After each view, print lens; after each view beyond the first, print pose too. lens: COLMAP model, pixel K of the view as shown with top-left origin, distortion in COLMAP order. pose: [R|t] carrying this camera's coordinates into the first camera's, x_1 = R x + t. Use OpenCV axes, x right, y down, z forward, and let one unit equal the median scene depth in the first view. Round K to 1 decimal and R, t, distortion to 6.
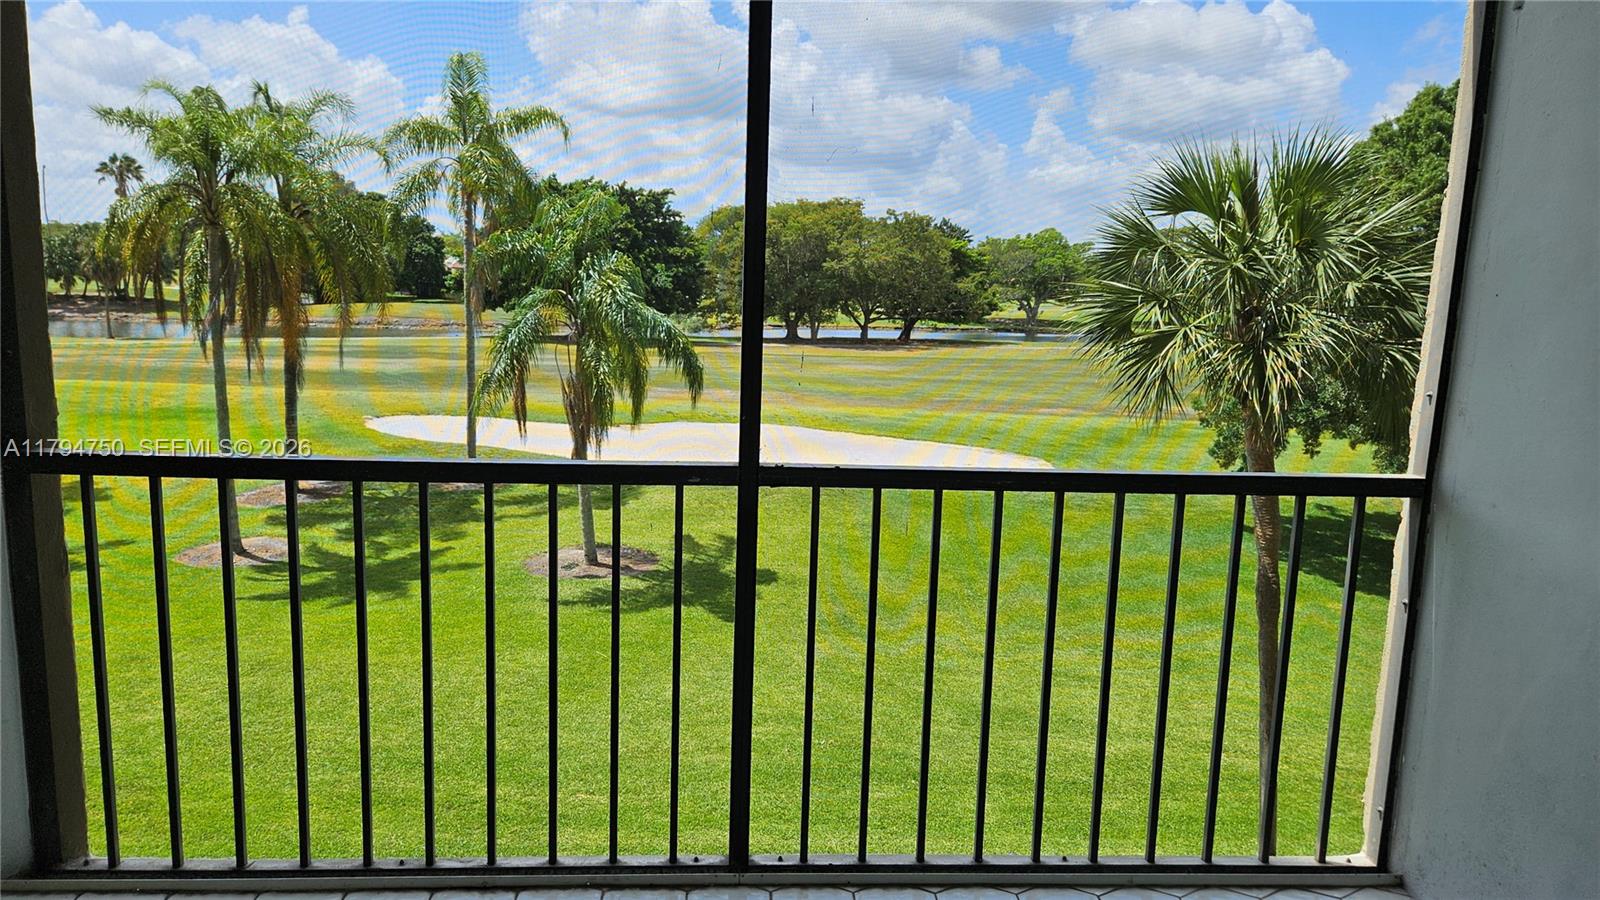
lens RADIAL K [[1086.8, 0, 800.0], [0, 1086.8, 450.0], [0, 0, 1]] dist [0.053306, 0.001952]
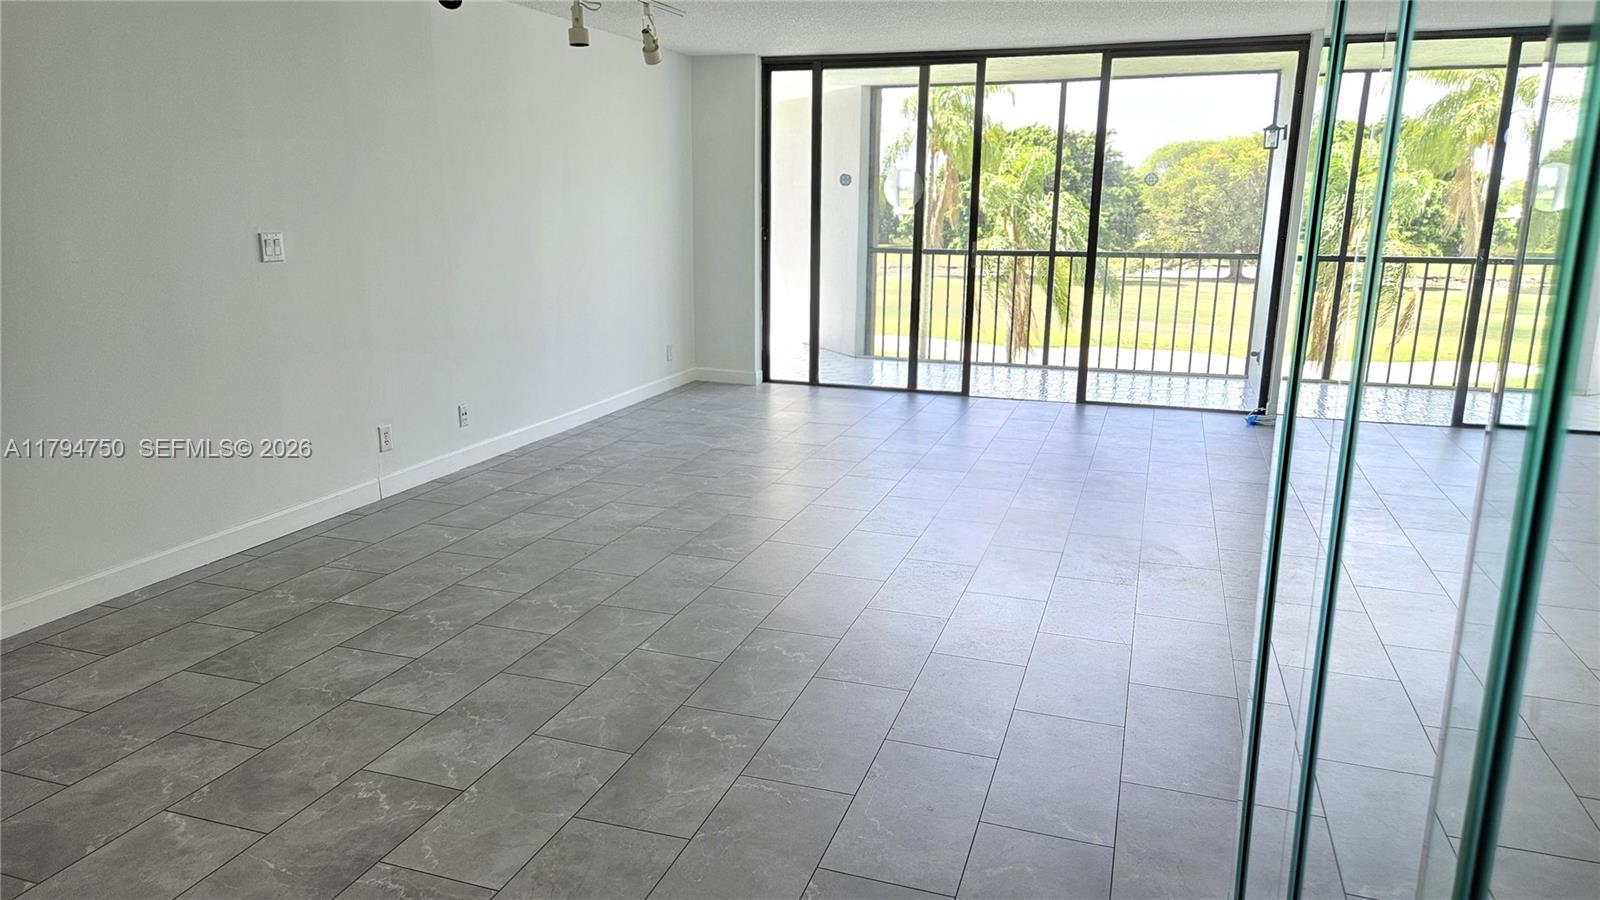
lens RADIAL K [[1076.5, 0, 800.9], [0, 1076.5, 454.0], [0, 0, 1]] dist [0.050845, -0.004520]
pose [[0.923682, 0.067558, -0.377158, 0.059722], [-0.046476, 0.996820, 0.064731, 0.050990], [0.380331, -0.042262, 0.923884, -0.273125]]
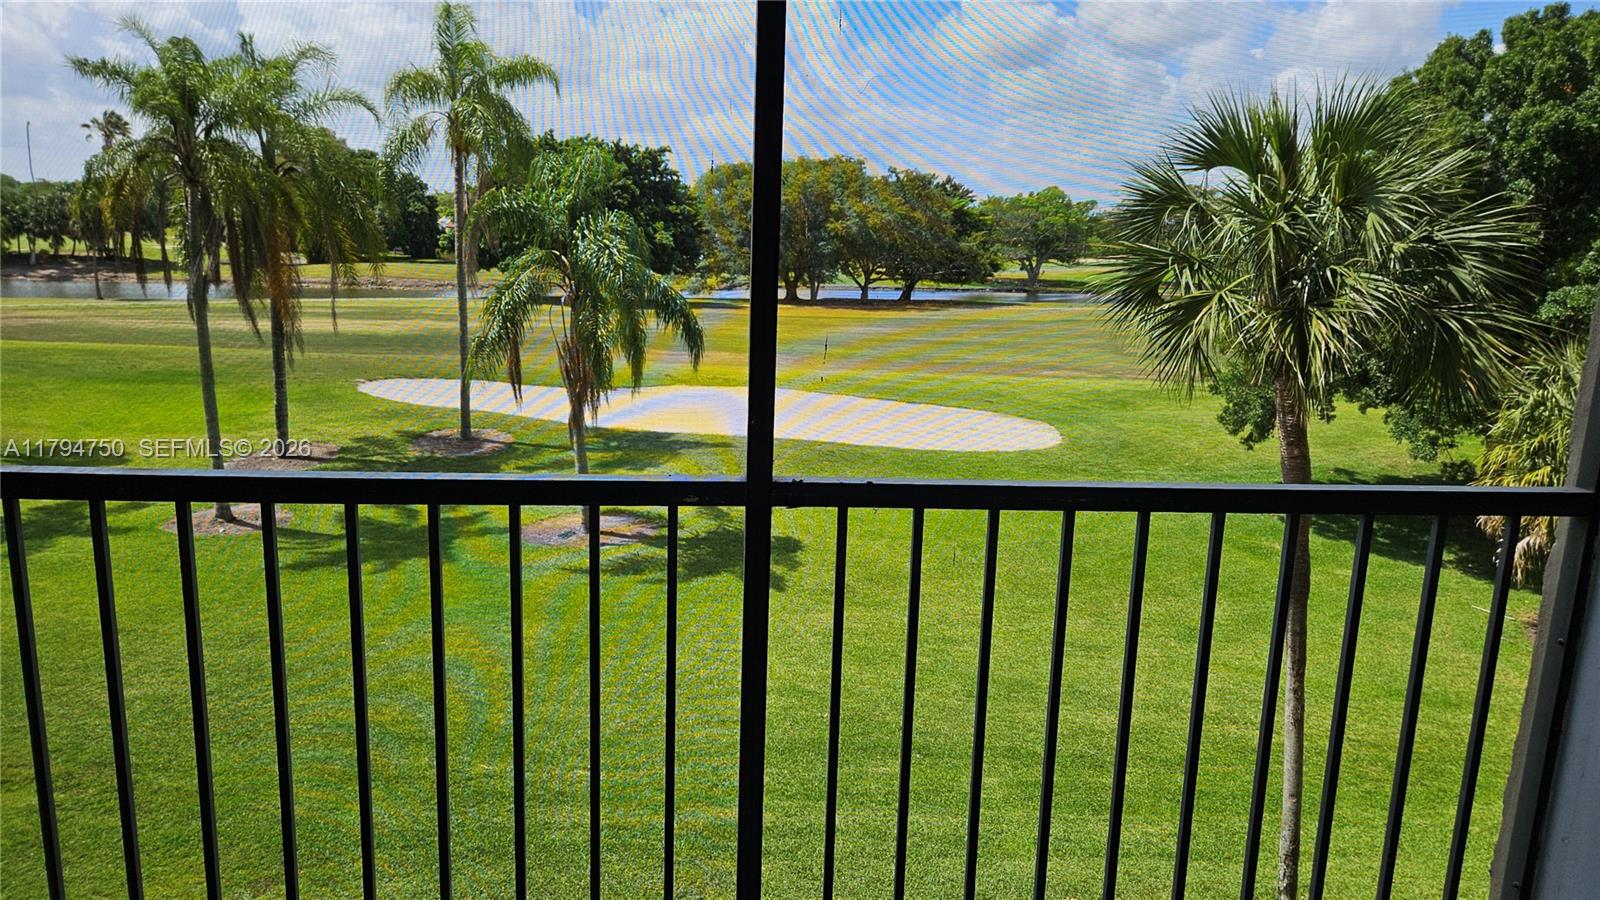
lens RADIAL K [[1076.5, 0, 800.9], [0, 1076.5, 454.0], [0, 0, 1]] dist [0.050845, -0.004520]
pose [[0.999997, -0.000693, 0.002348, -0.001943], [0.000595, 0.999141, 0.041439, -0.003838], [-0.002374, -0.041437, 0.999138, 0.021940]]
